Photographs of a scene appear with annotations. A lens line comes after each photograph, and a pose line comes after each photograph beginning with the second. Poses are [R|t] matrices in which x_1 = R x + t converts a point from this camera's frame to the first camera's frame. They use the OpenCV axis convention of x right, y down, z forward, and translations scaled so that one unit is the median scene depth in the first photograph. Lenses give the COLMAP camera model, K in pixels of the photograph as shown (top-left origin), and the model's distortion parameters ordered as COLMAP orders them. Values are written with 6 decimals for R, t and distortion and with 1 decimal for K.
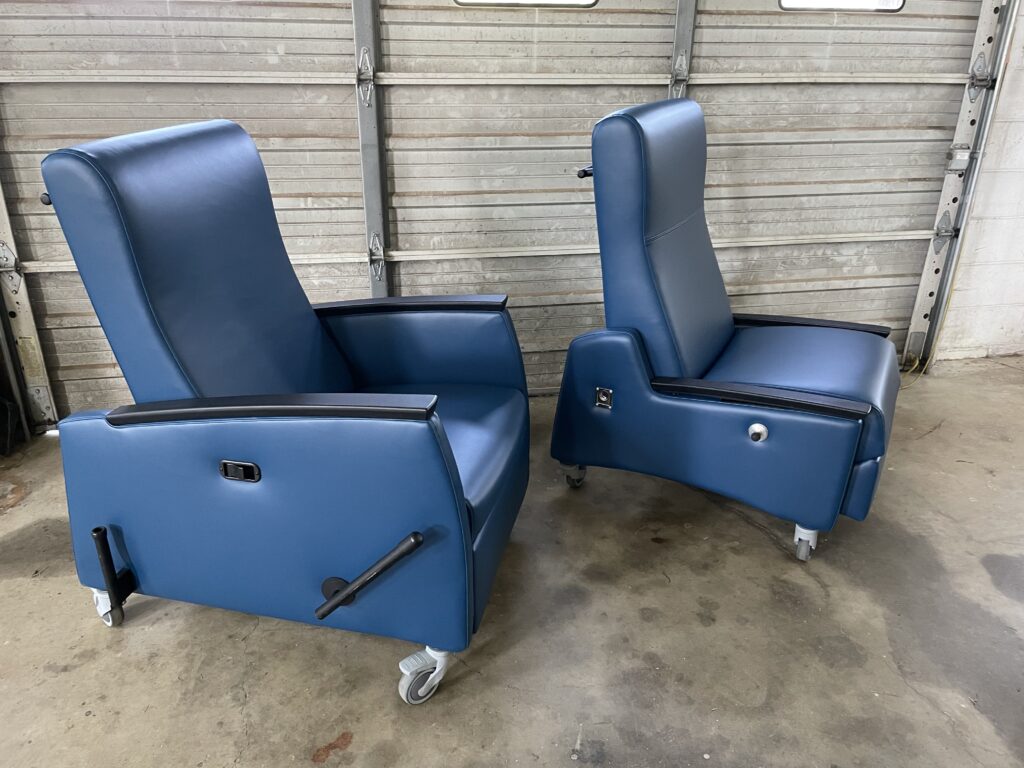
lens RADIAL K [[767.6, 0, 506.7], [0, 767.6, 384.5], [0, 0, 1]] dist [0.044750, -0.062538]
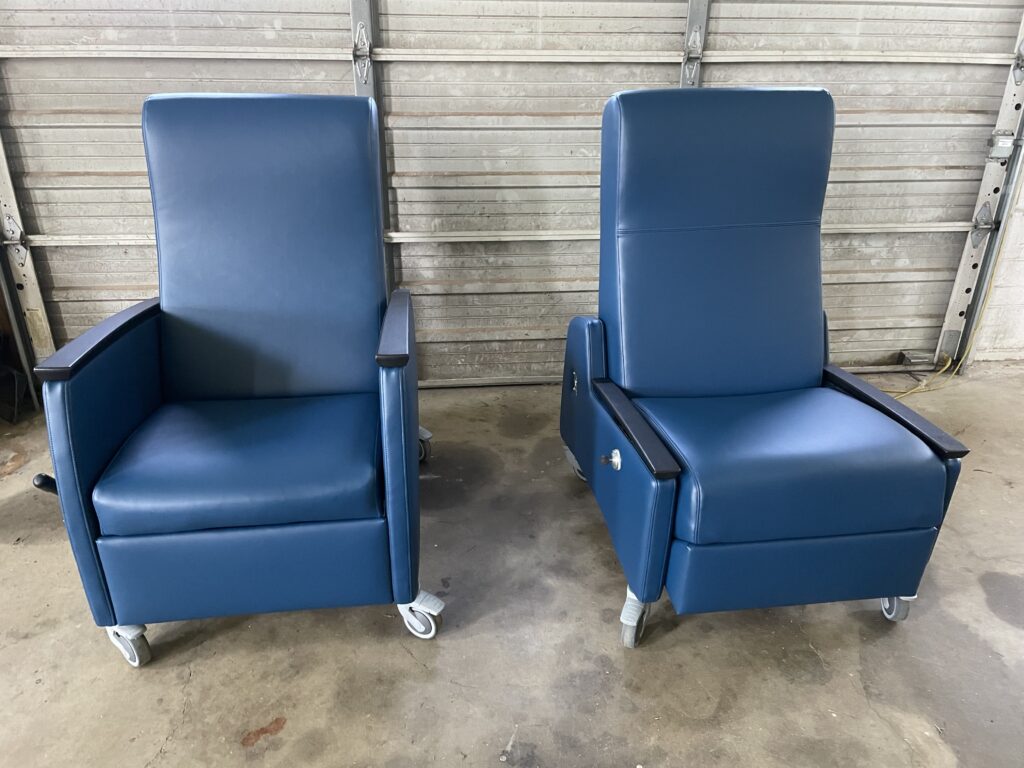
lens RADIAL K [[767.6, 0, 520.2], [0, 767.6, 389.8], [0, 0, 1]] dist [0.044750, -0.062538]
pose [[0.996638, 0.036669, -0.073262, 0.105358], [-0.034431, 0.998908, 0.031579, -0.009831], [0.074340, -0.028950, 0.996813, 0.026847]]
